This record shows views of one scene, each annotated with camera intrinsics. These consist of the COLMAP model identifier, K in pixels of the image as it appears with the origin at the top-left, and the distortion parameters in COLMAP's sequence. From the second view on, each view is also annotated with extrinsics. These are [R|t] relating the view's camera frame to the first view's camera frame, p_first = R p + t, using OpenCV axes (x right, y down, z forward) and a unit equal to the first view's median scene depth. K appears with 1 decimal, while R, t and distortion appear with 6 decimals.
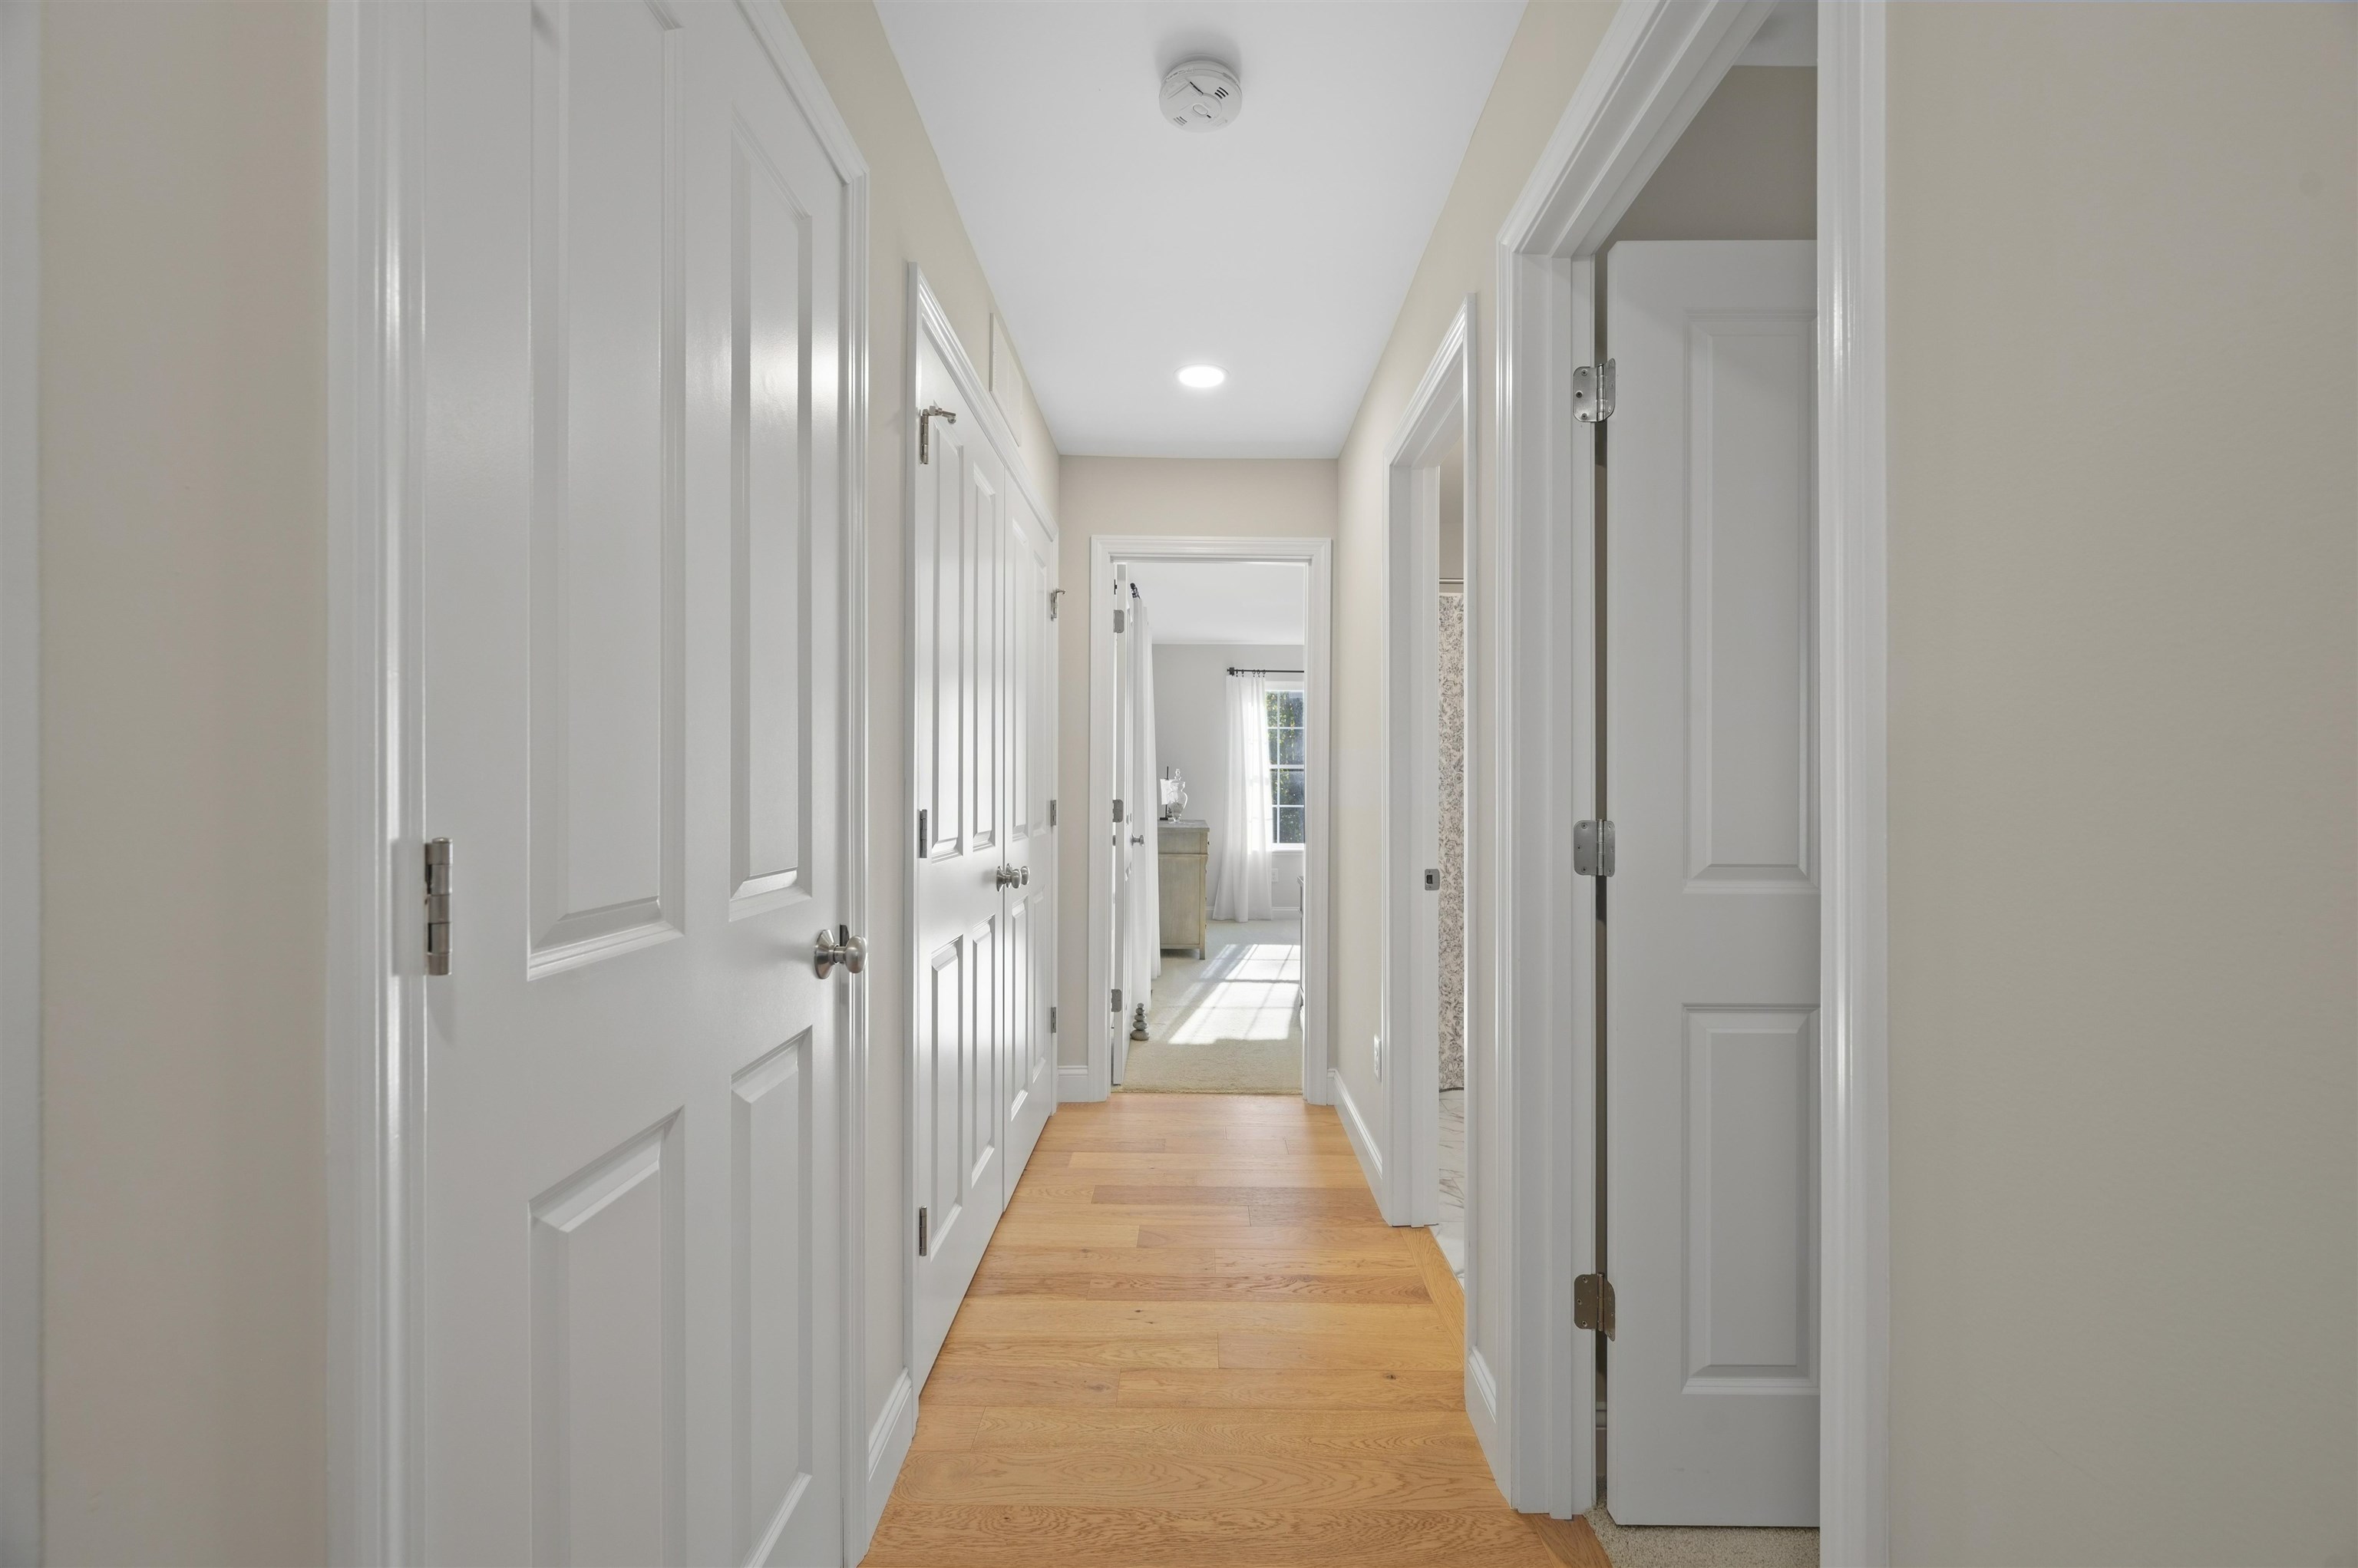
lens RADIAL K [[953.9, 0, 1182.9], [0, 953.9, 780.6], [0, 0, 1]] dist [-0.001239, -0.000148]
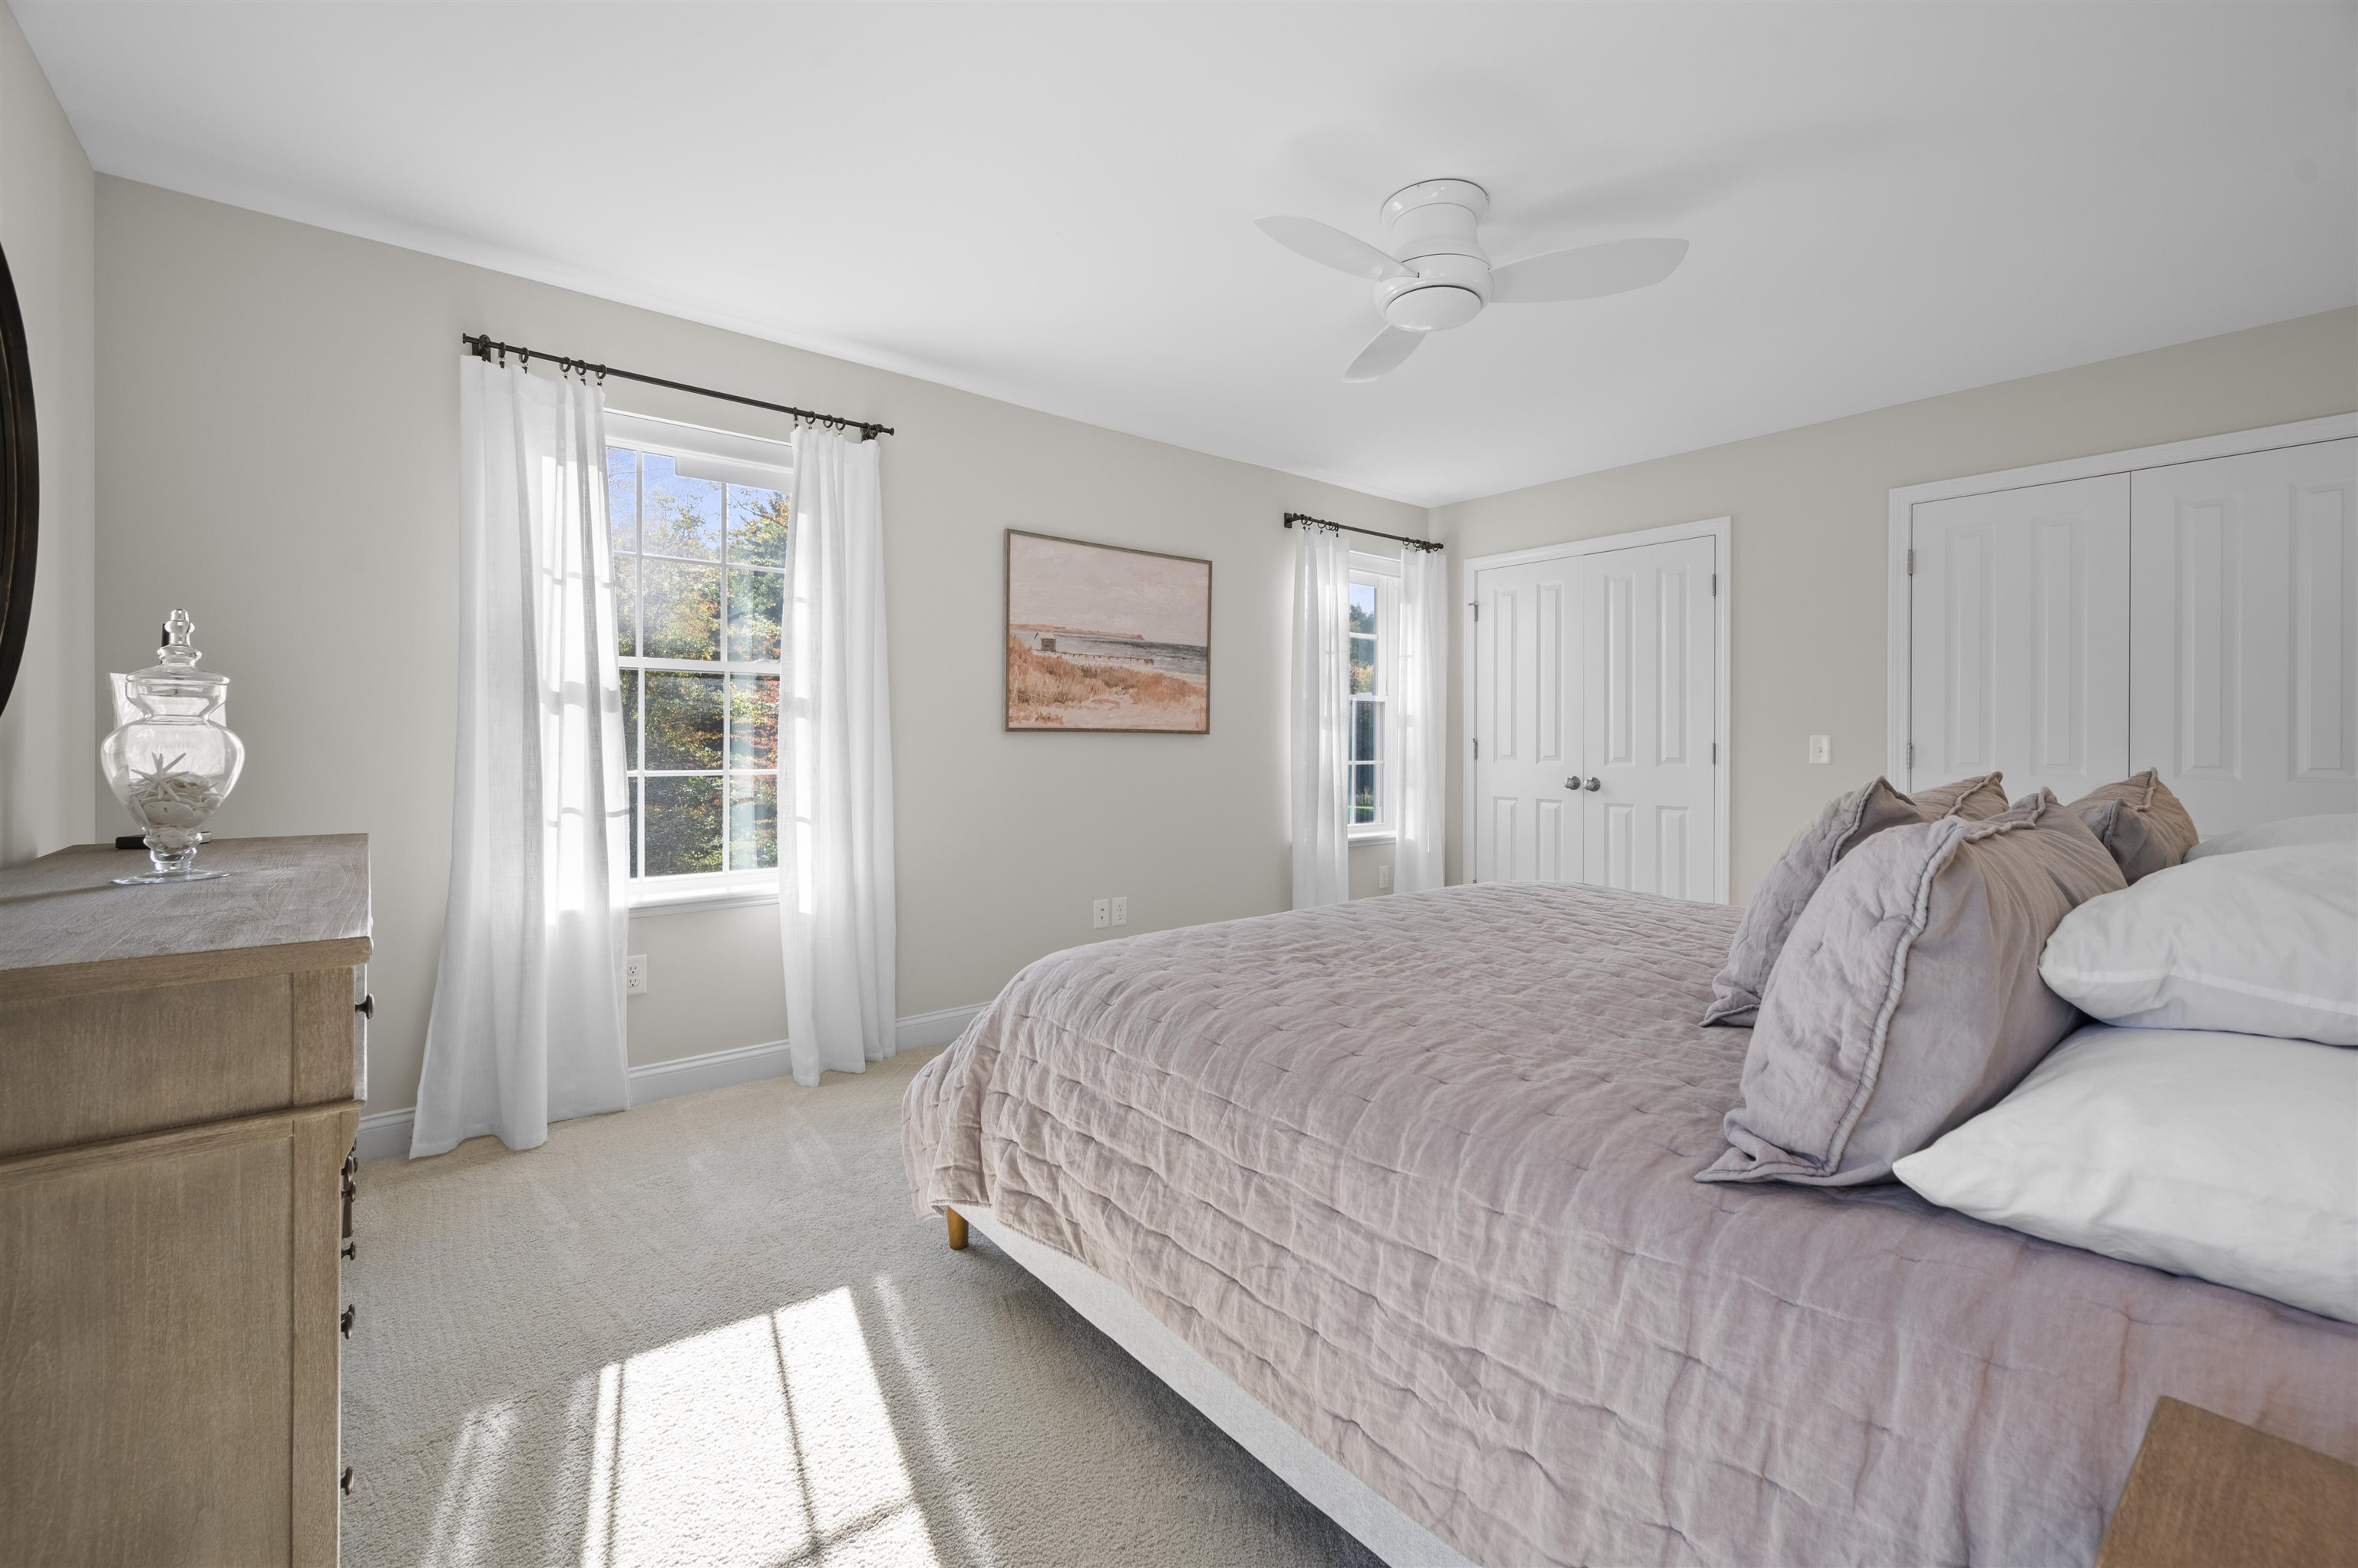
lens RADIAL K [[987.8, 0, 1187.0], [0, 987.8, 752.6], [0, 0, 1]] dist [-0.002818, -0.000305]
pose [[0.772230, -0.005758, 0.635316, 0.023945], [-0.011527, 0.999667, 0.023072, 0.008477], [-0.635238, -0.025140, 0.771907, 0.606492]]
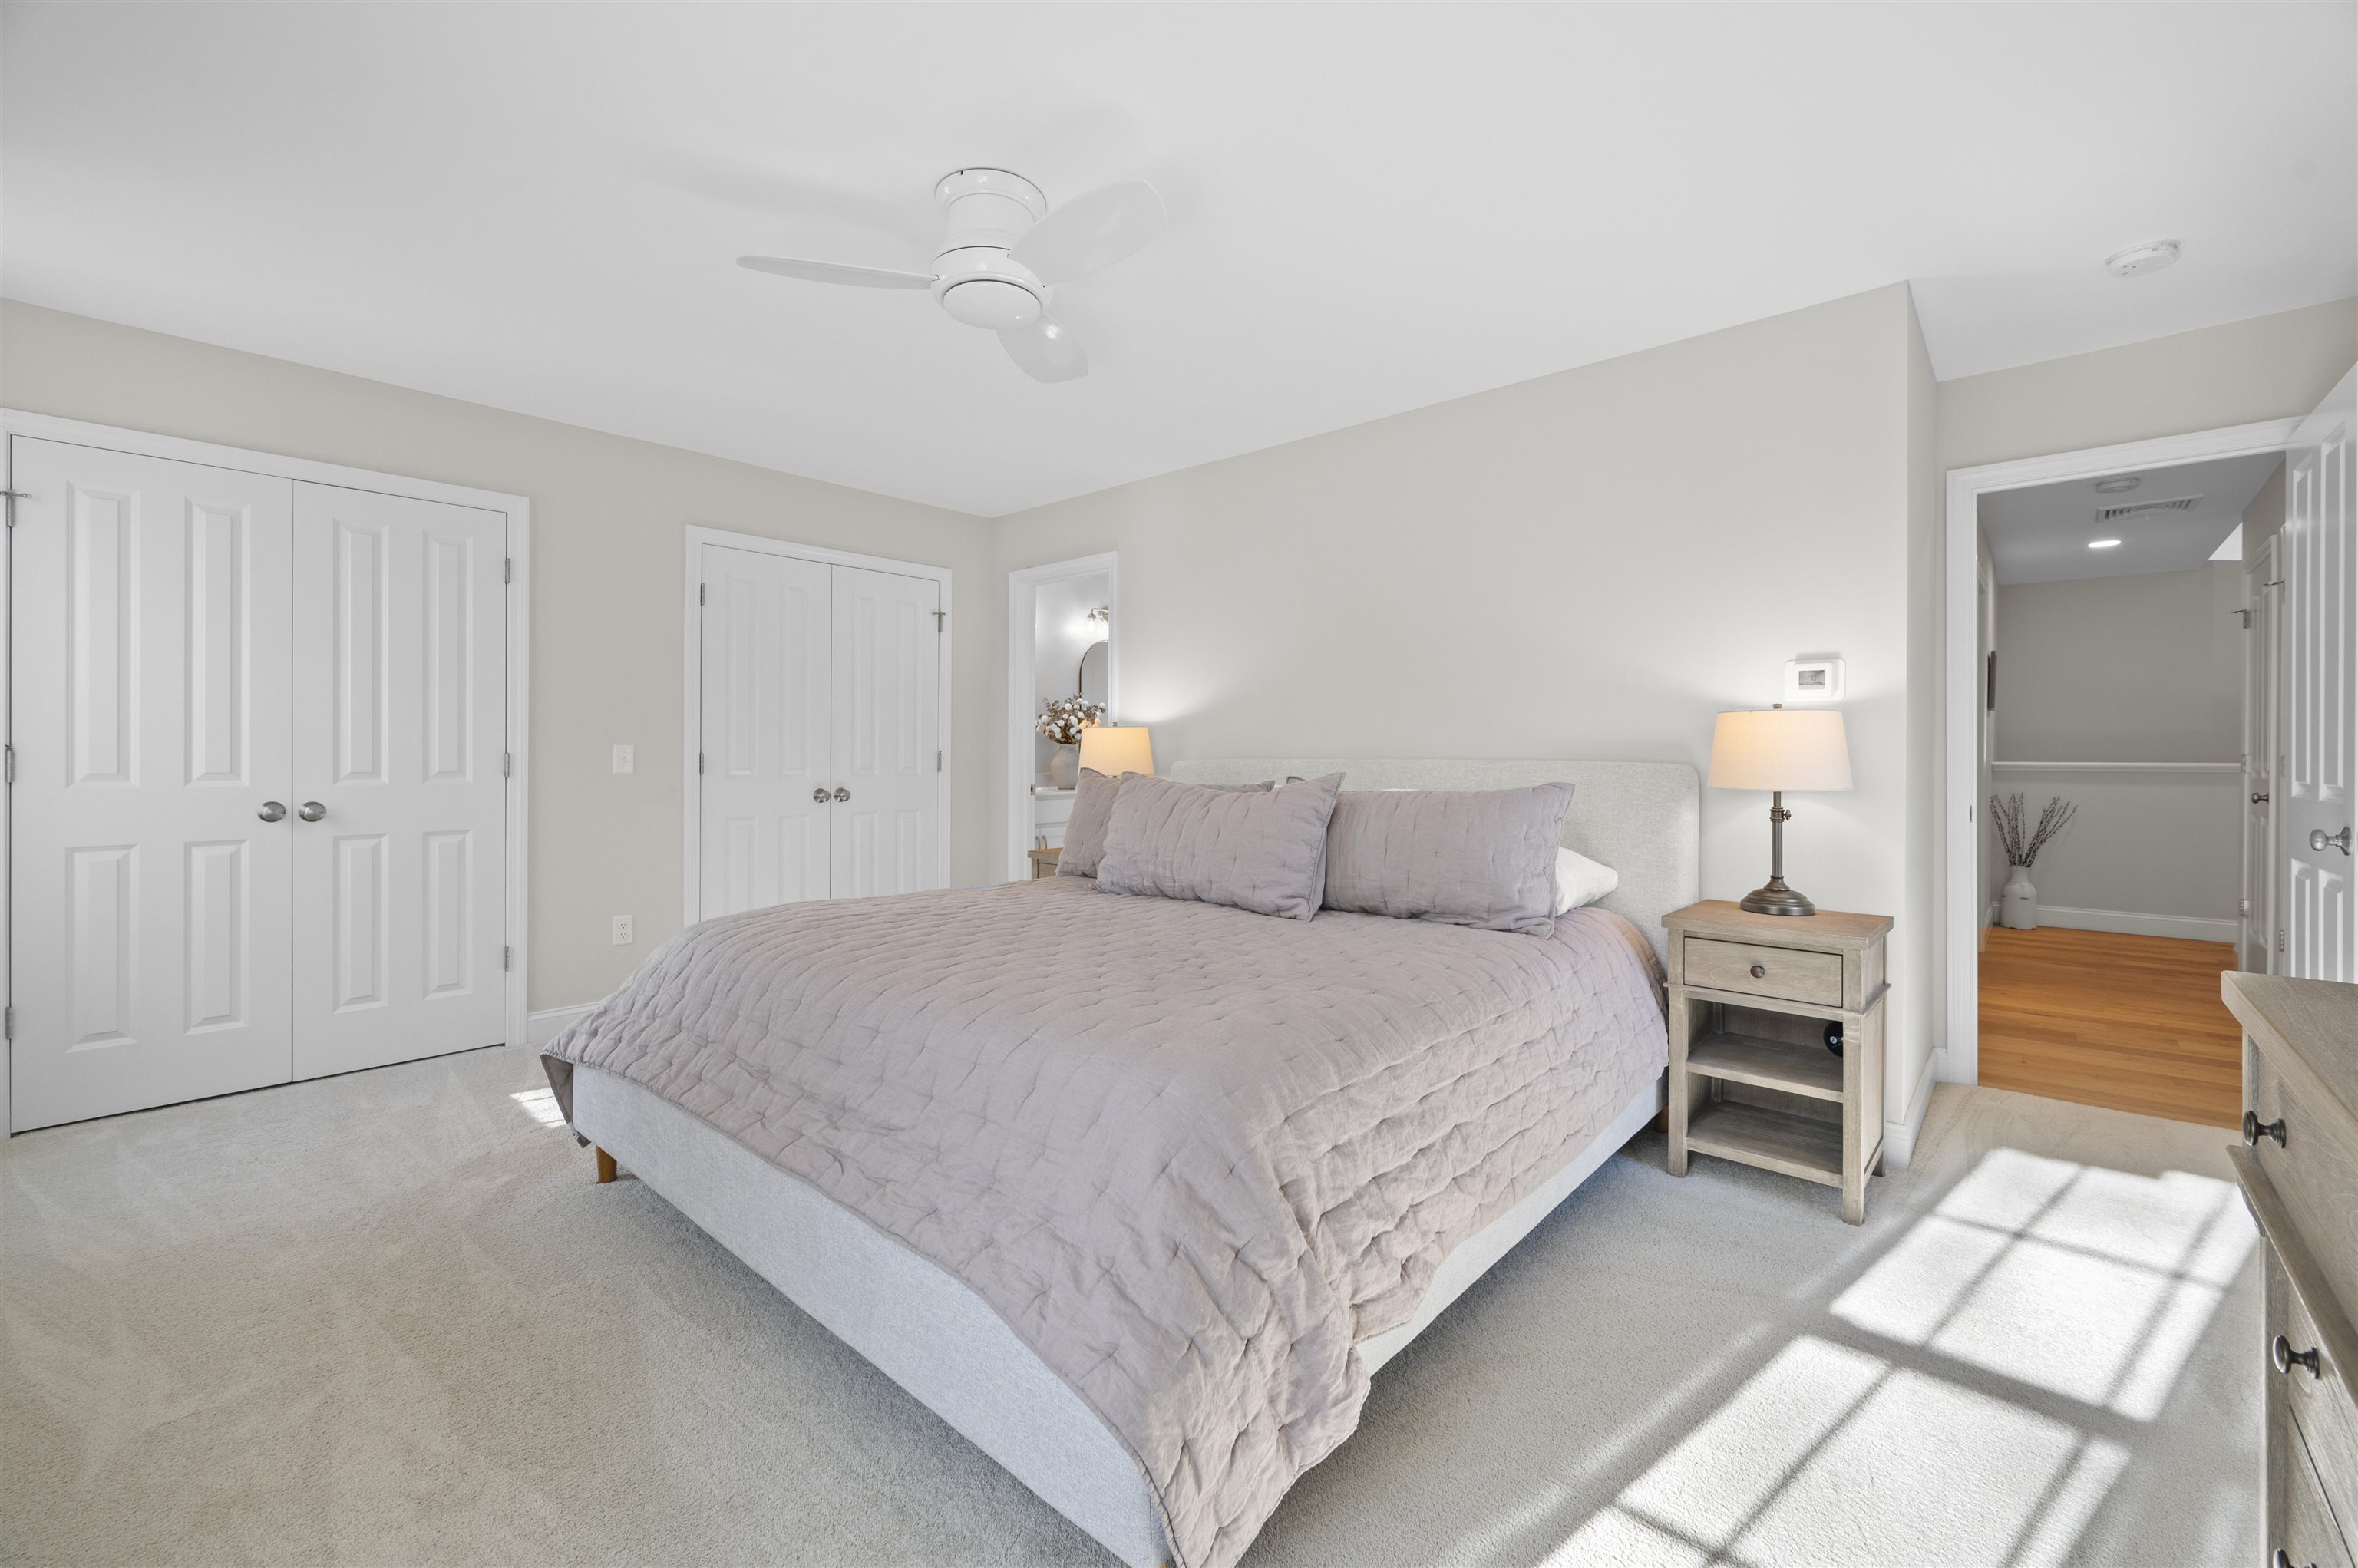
lens RADIAL K [[987.8, 0, 1187.0], [0, 987.8, 752.6], [0, 0, 1]] dist [-0.002818, -0.000305]
pose [[-0.758107, -0.005159, 0.652110, 0.051020], [-0.016656, 0.999796, -0.011455, 0.014505], [-0.651917, -0.019546, -0.758038, 1.221461]]
